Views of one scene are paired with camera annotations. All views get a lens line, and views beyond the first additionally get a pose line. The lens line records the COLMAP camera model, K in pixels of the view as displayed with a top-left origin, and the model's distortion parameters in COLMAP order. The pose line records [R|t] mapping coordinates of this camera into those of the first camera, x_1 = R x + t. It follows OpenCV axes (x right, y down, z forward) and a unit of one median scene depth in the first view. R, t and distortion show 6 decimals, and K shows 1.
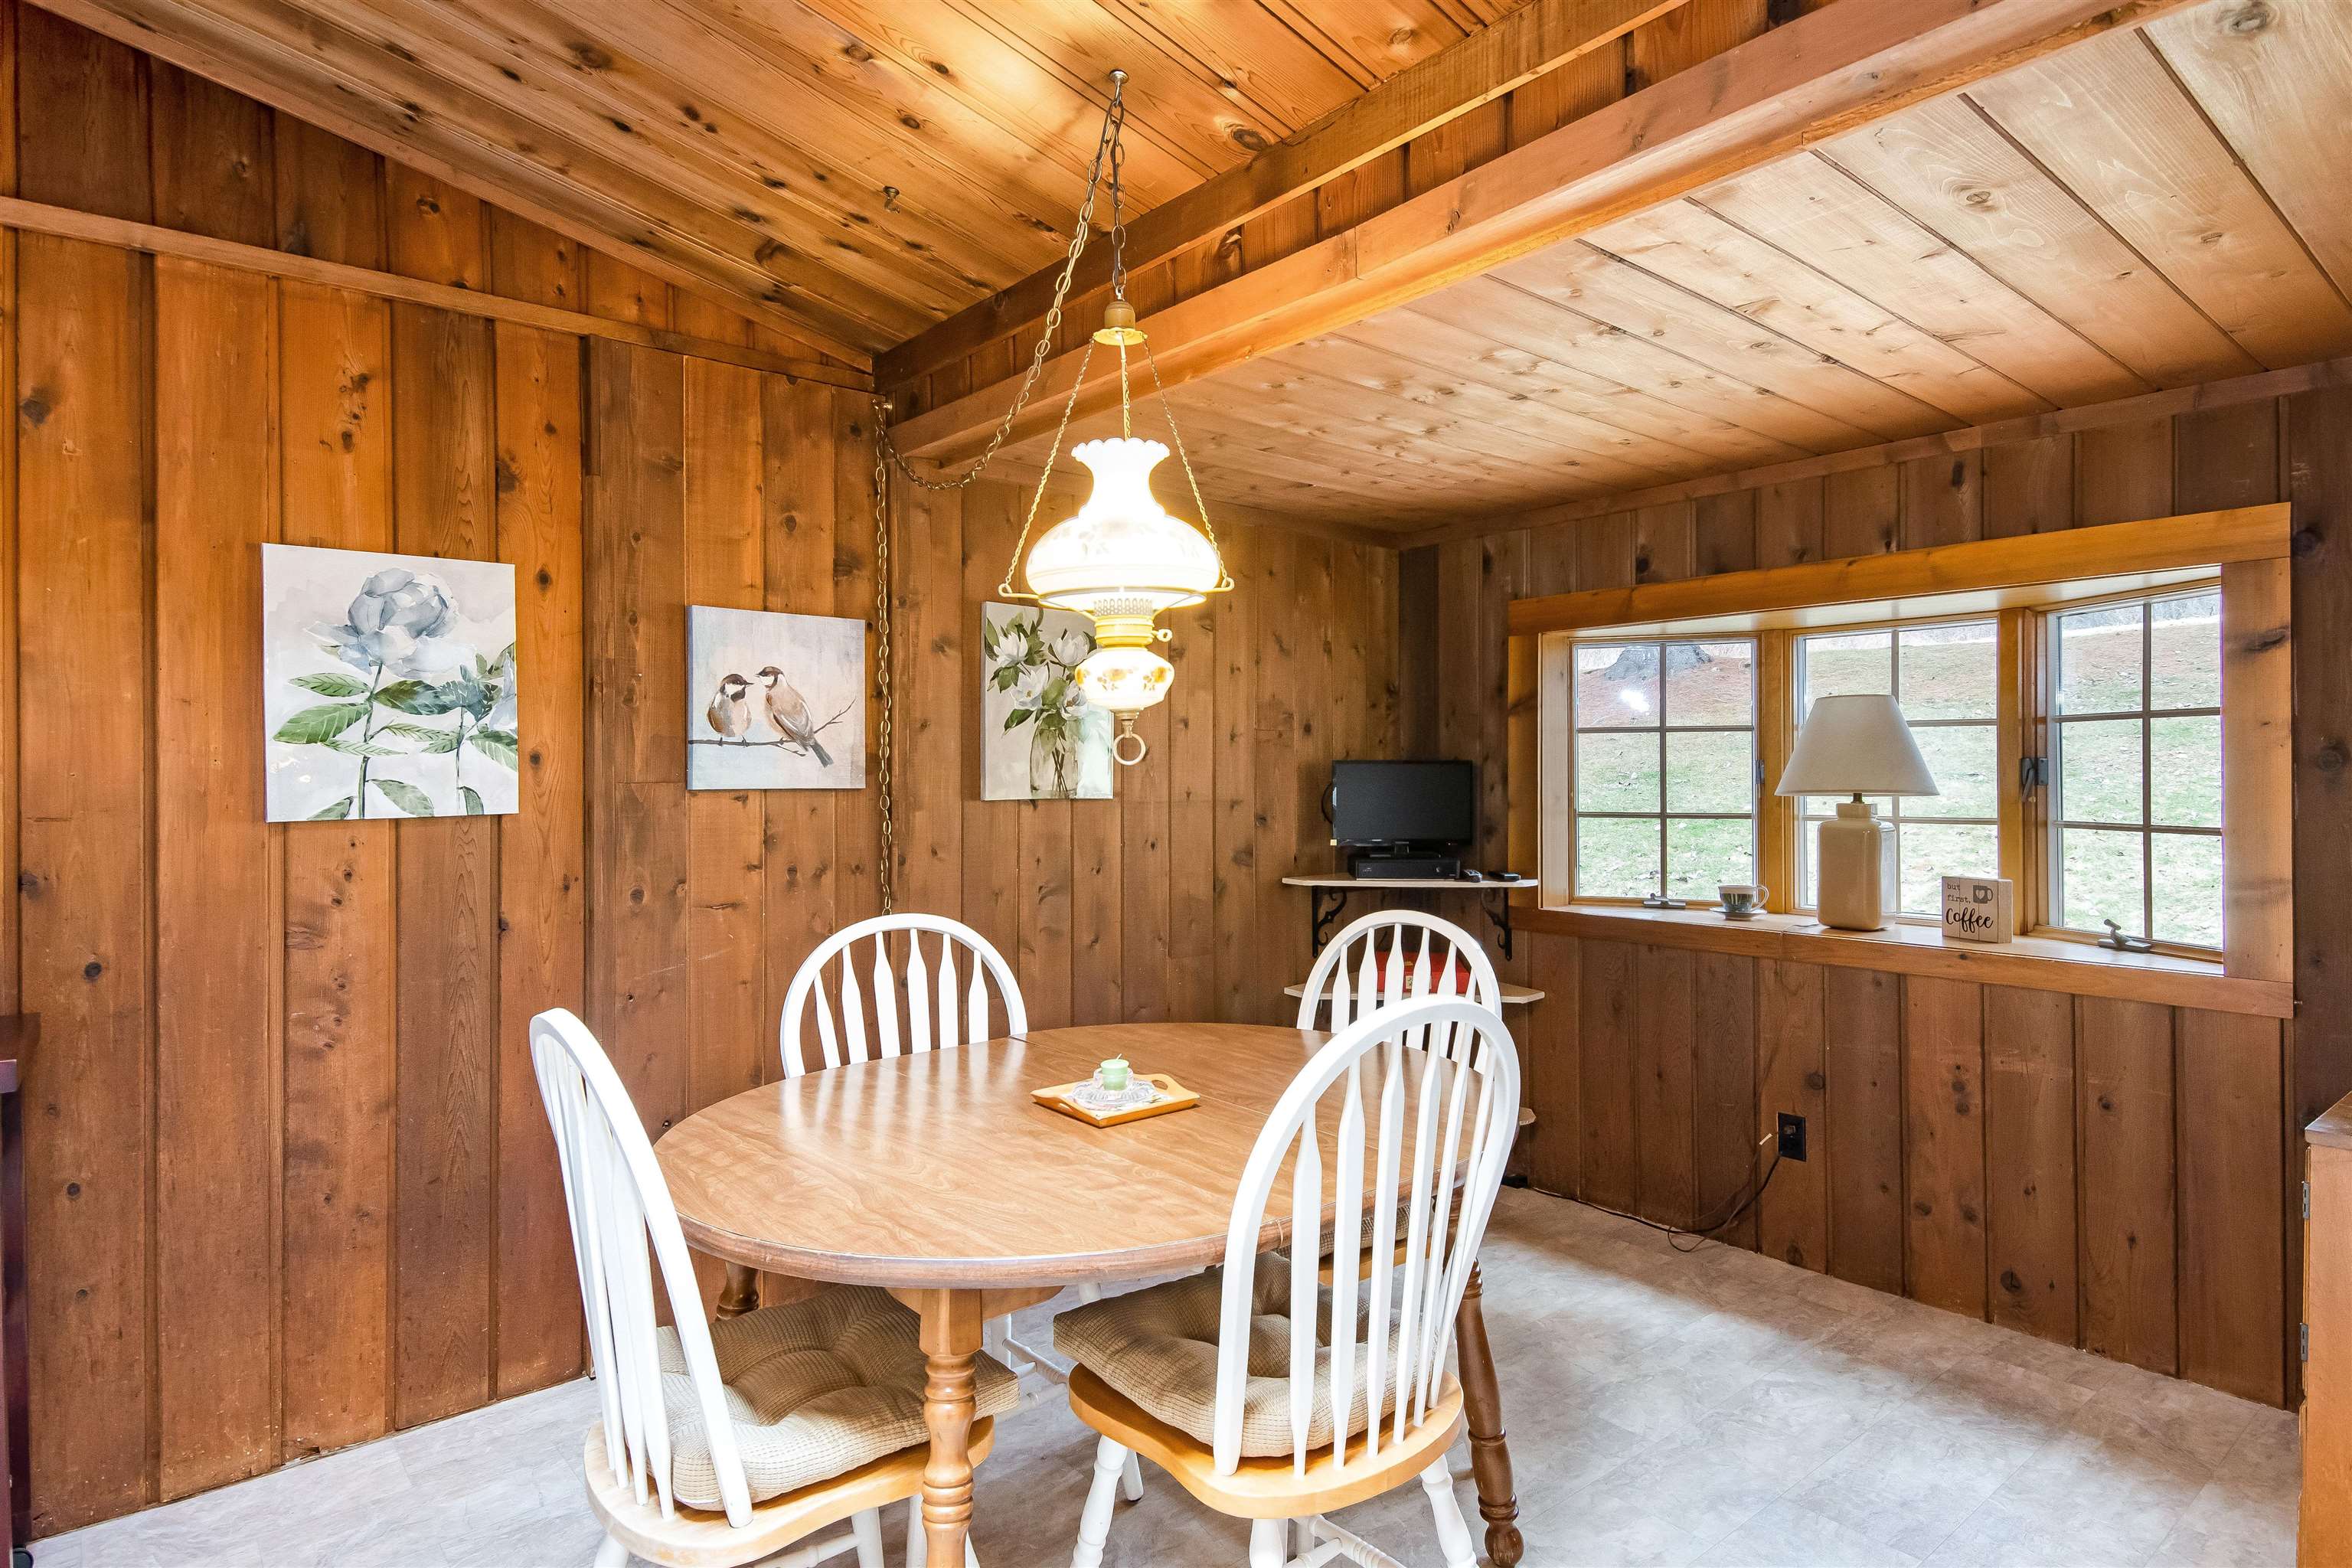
lens RADIAL K [[1252.8, 0, 1185.1], [0, 1252.8, 767.0], [0, 0, 1]] dist [0.014346, -0.003581]
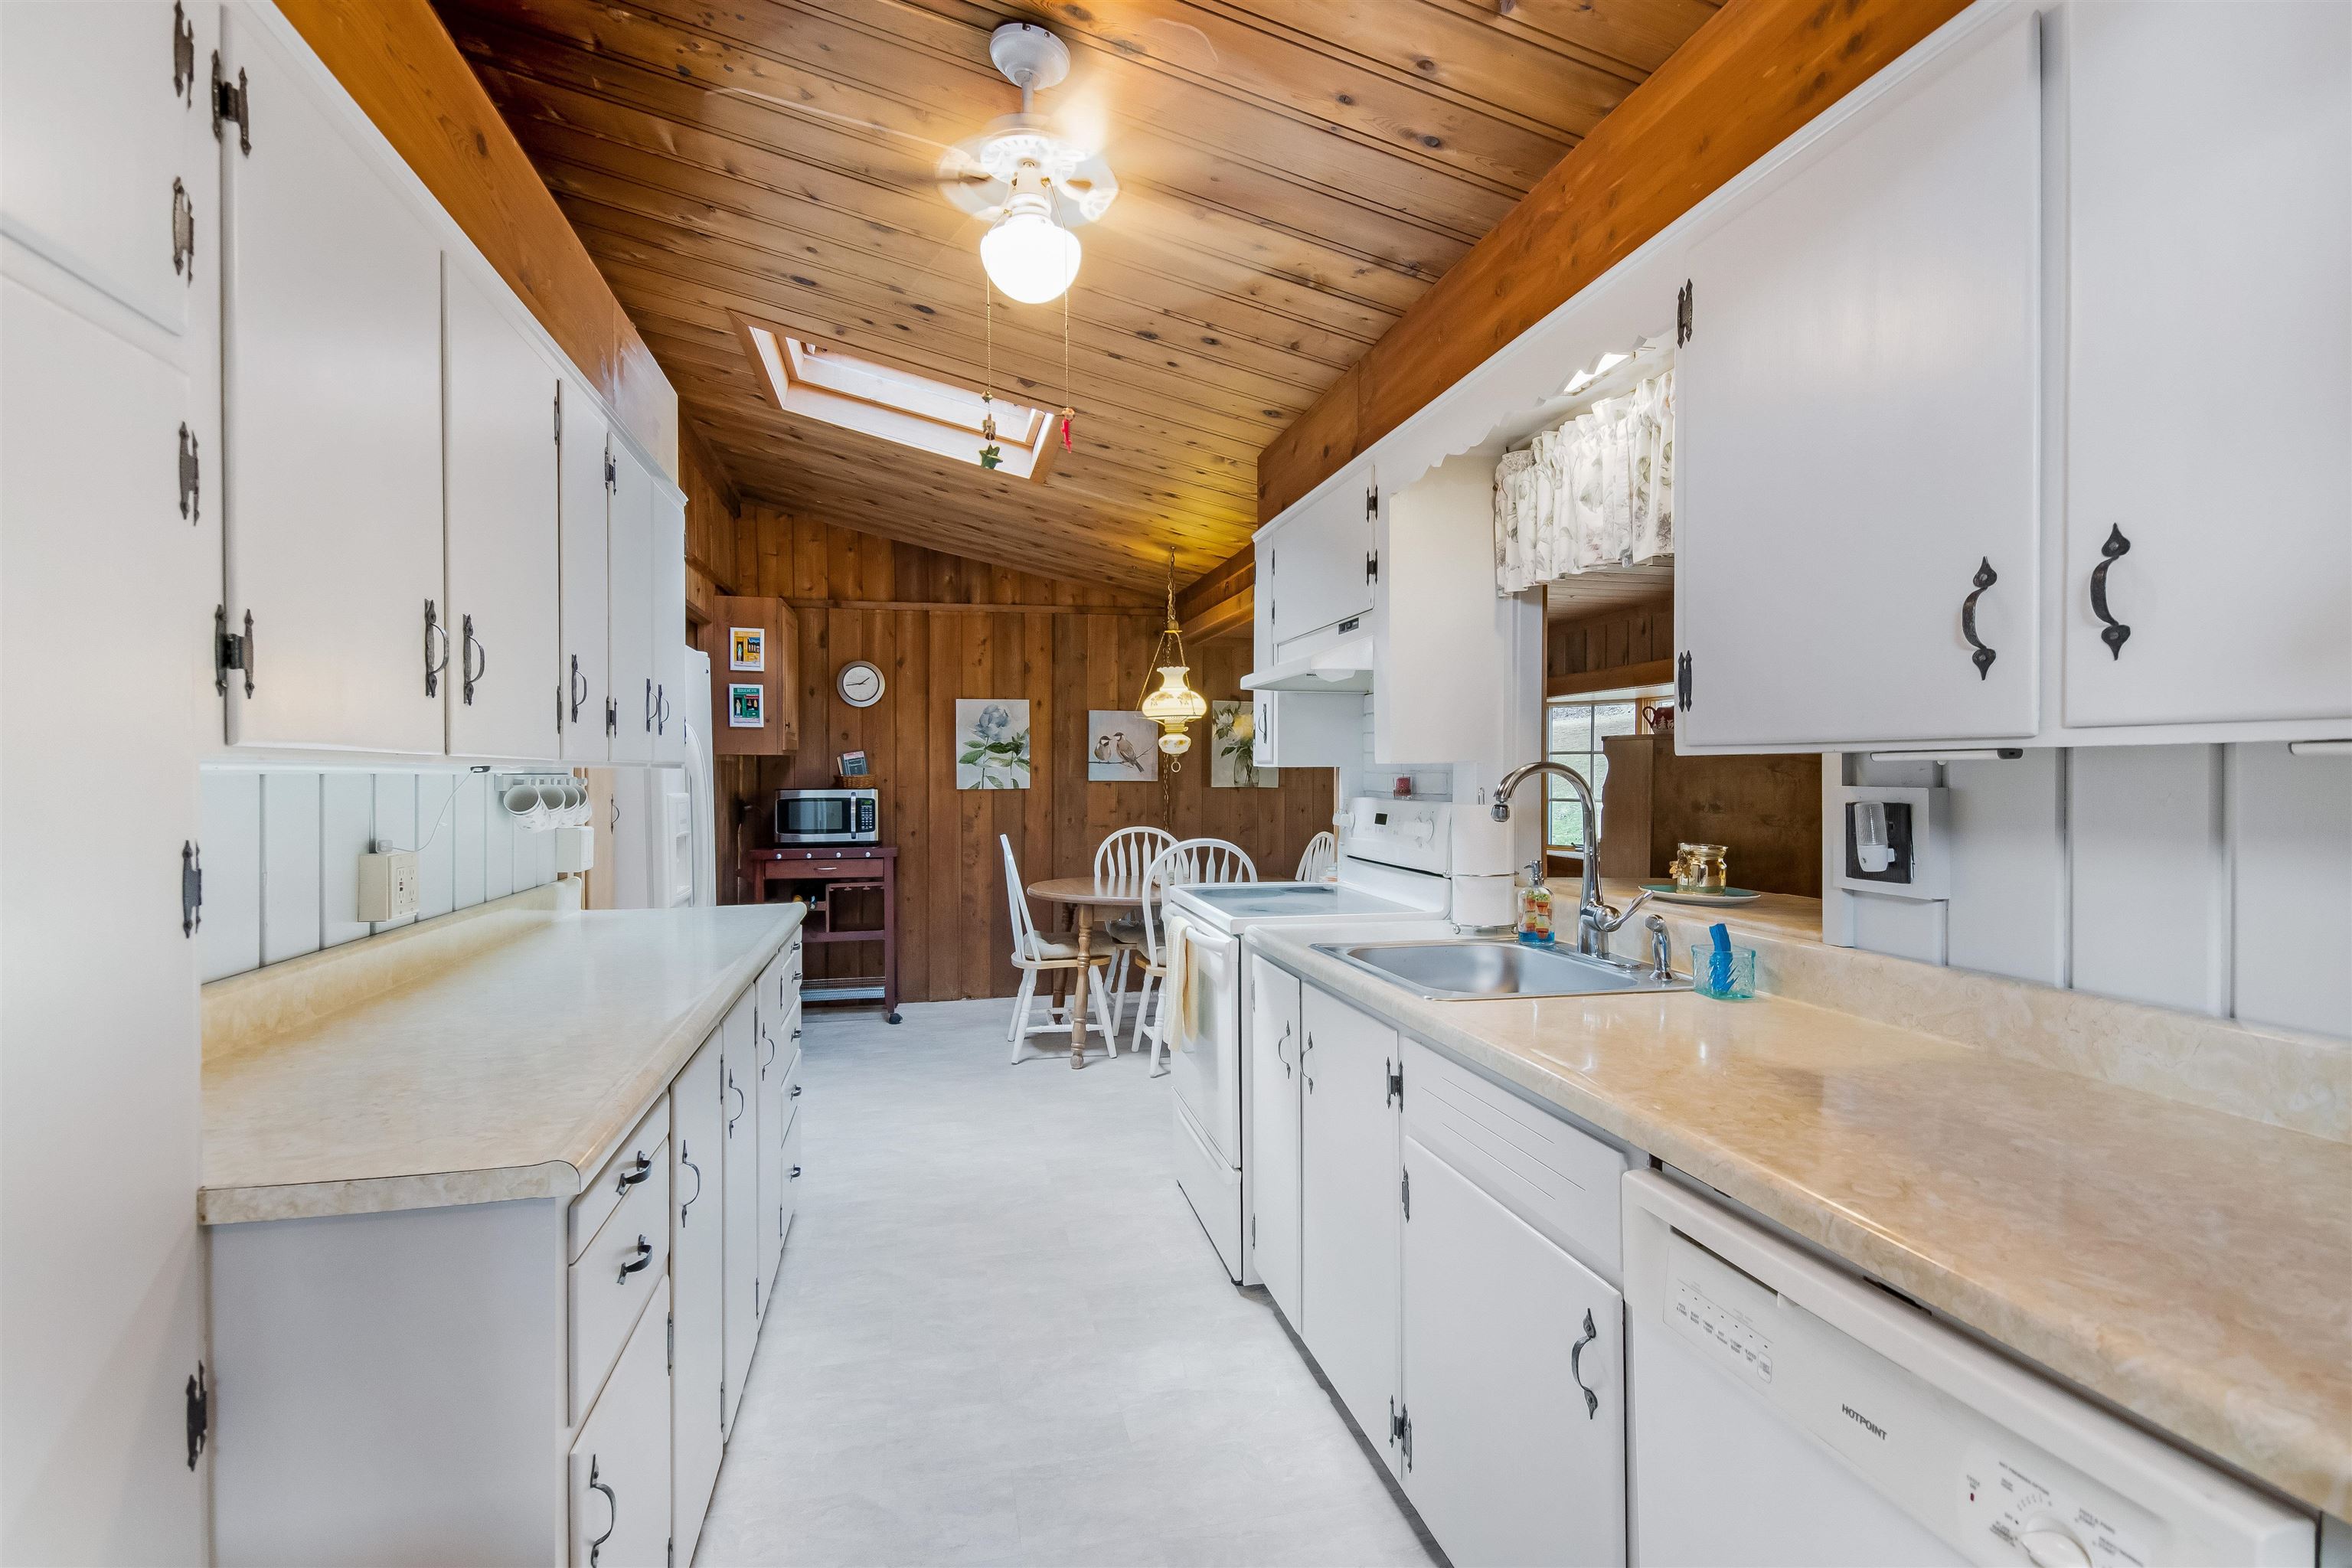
lens RADIAL K [[1135.7, 0, 1171.7], [0, 1135.7, 779.7], [0, 0, 1]] dist [0.014577, -0.001189]
pose [[0.882603, 0.007474, -0.470059, 0.954021], [-0.004487, 0.999962, 0.007476, -0.002918], [0.470097, -0.004489, 0.882603, -1.104146]]
